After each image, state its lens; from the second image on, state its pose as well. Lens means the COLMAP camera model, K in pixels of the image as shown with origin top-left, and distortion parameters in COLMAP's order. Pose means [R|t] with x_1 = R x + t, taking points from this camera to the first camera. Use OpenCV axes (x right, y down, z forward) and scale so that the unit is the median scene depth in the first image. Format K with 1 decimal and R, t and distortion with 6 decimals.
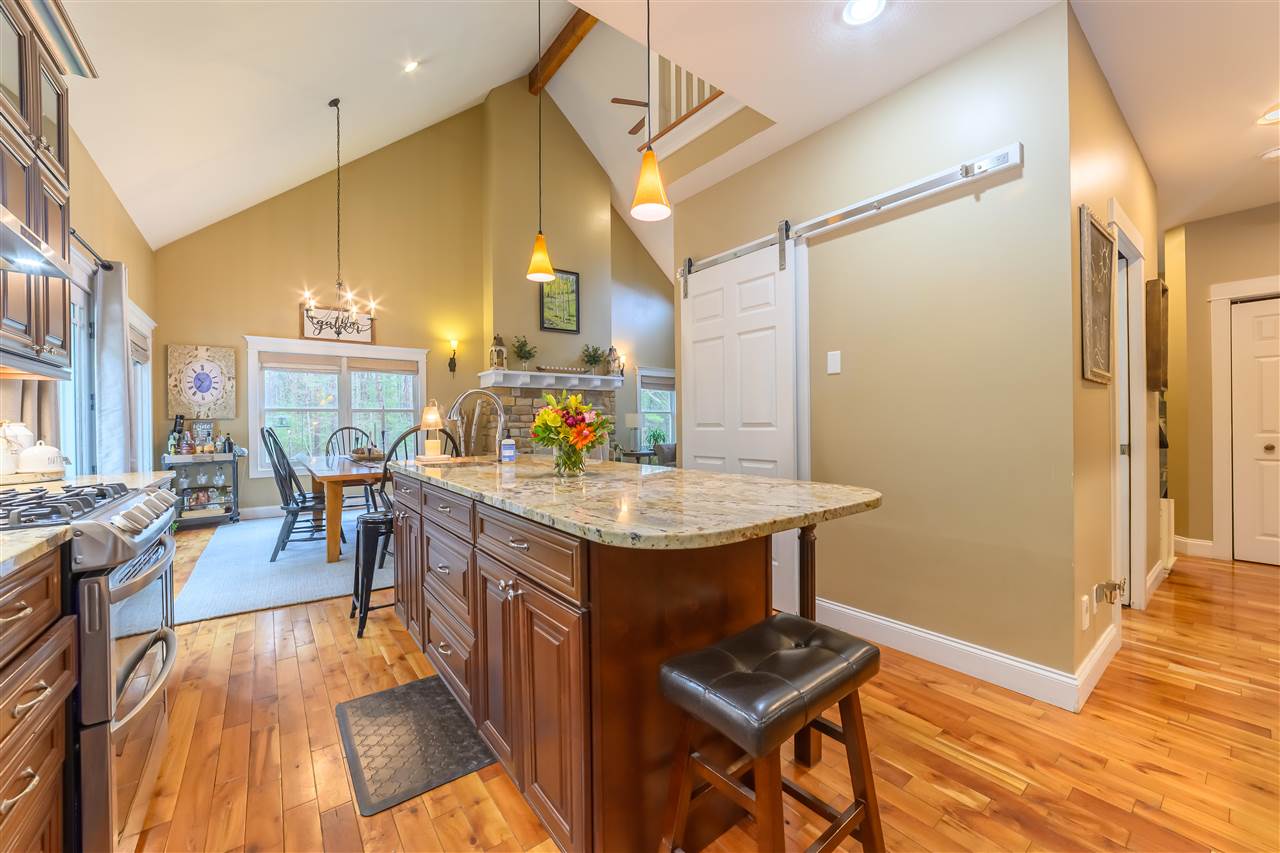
lens RADIAL K [[492.1, 0, 642.9], [0, 492.1, 422.4], [0, 0, 1]] dist [-0.023691, 0.010344]
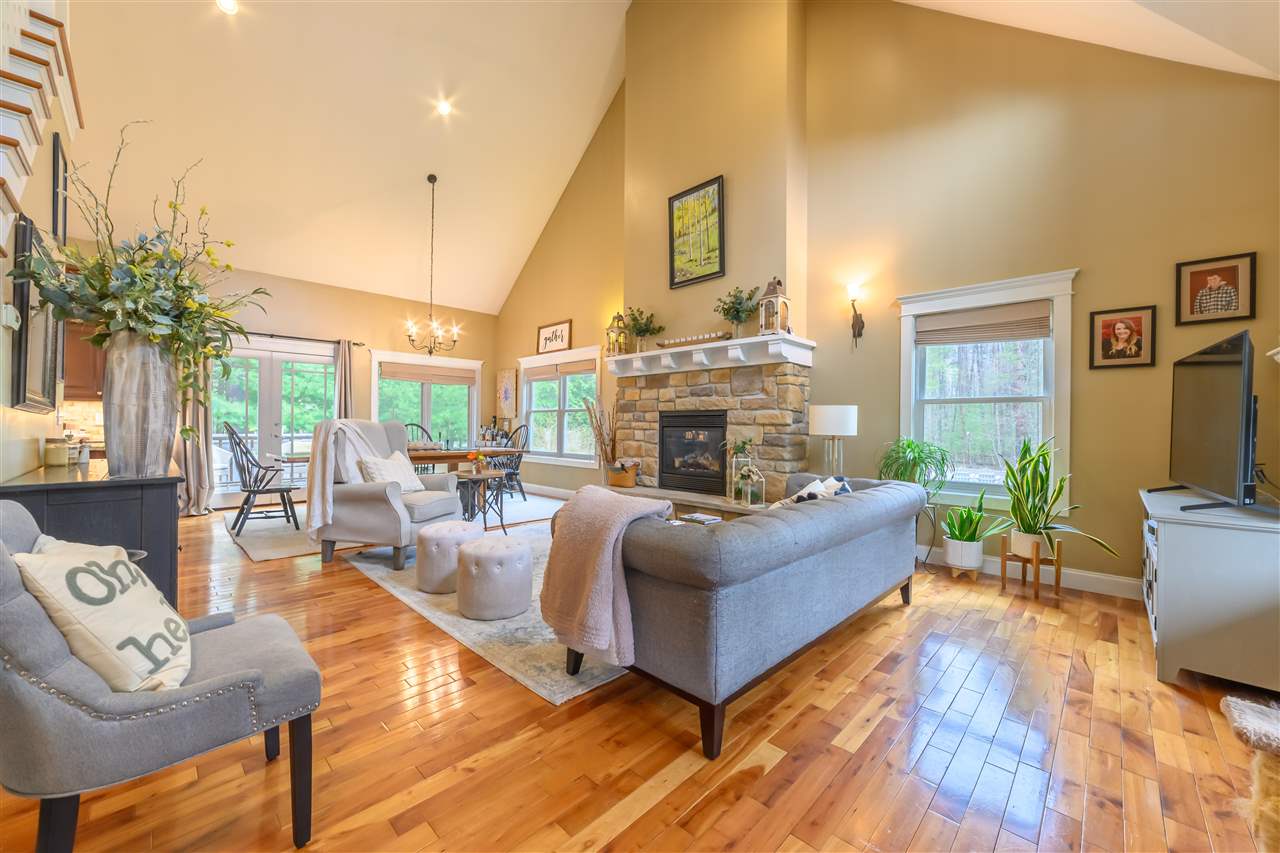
lens RADIAL K [[492.1, 0, 642.9], [0, 492.1, 422.4], [0, 0, 1]] dist [-0.023691, 0.010344]
pose [[0.142927, 0.005302, -0.989719, 0.663326], [-0.006789, 0.999967, 0.004377, -0.003784], [0.989710, 0.006094, 0.142958, 1.205994]]
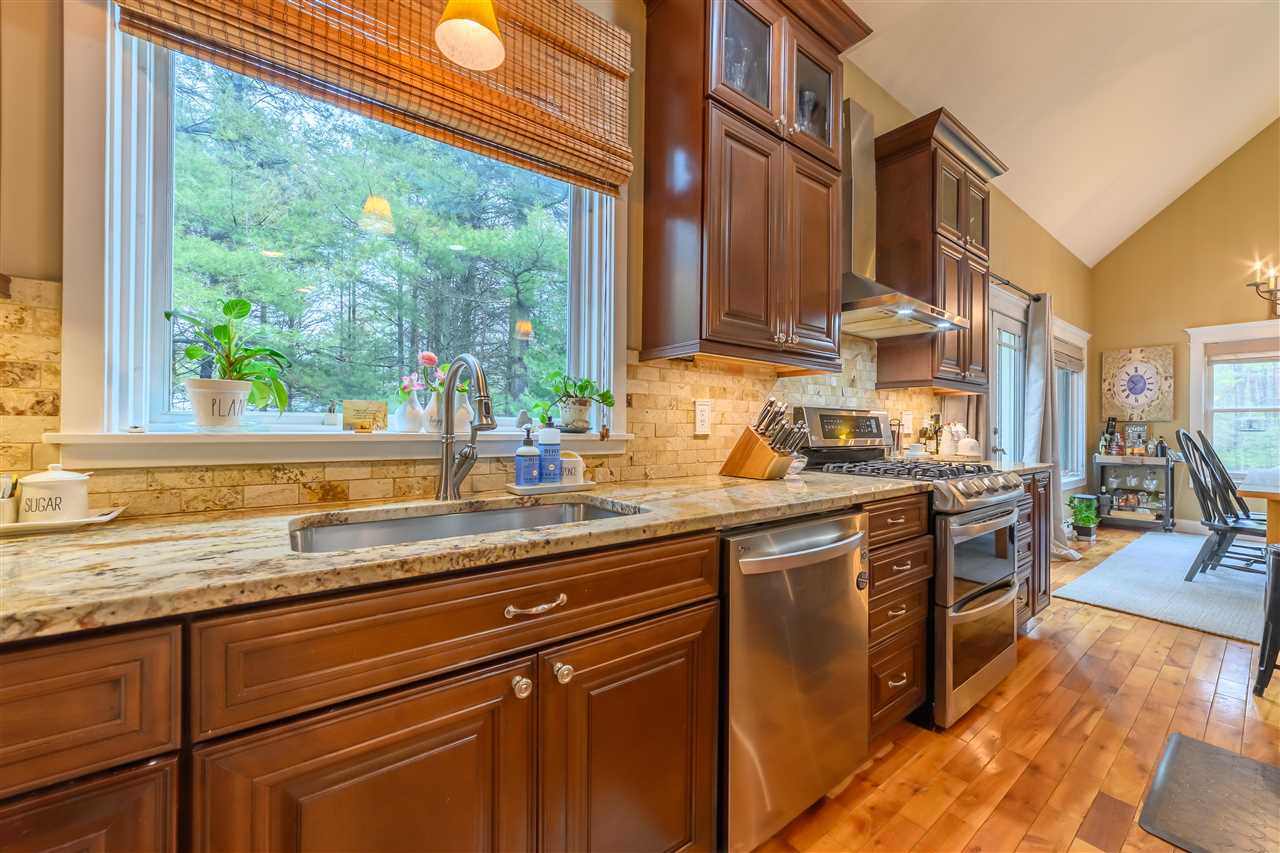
lens RADIAL K [[492.1, 0, 642.9], [0, 492.1, 422.4], [0, 0, 1]] dist [-0.023691, 0.010344]
pose [[-0.010078, 0.002162, -0.999947, 0.098239], [-0.007901, 0.999966, 0.002242, 0.000988], [0.999918, 0.007923, -0.010060, 0.000771]]
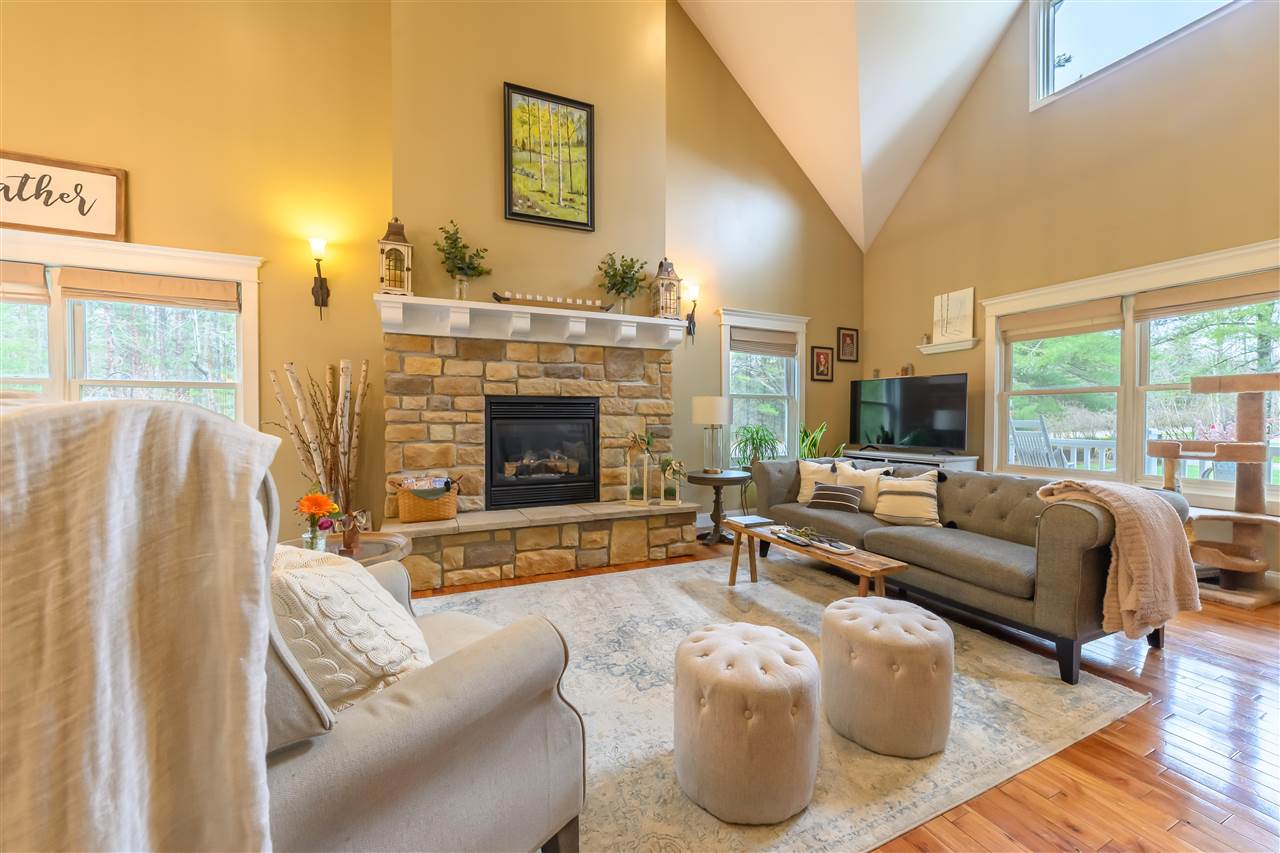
lens RADIAL K [[492.1, 0, 642.9], [0, 492.1, 422.4], [0, 0, 1]] dist [-0.023691, 0.010344]
pose [[0.974255, 0.012536, -0.225100, 0.043846], [-0.009125, 0.999827, 0.016186, 0.001586], [0.225264, -0.013715, 0.974201, 0.789280]]
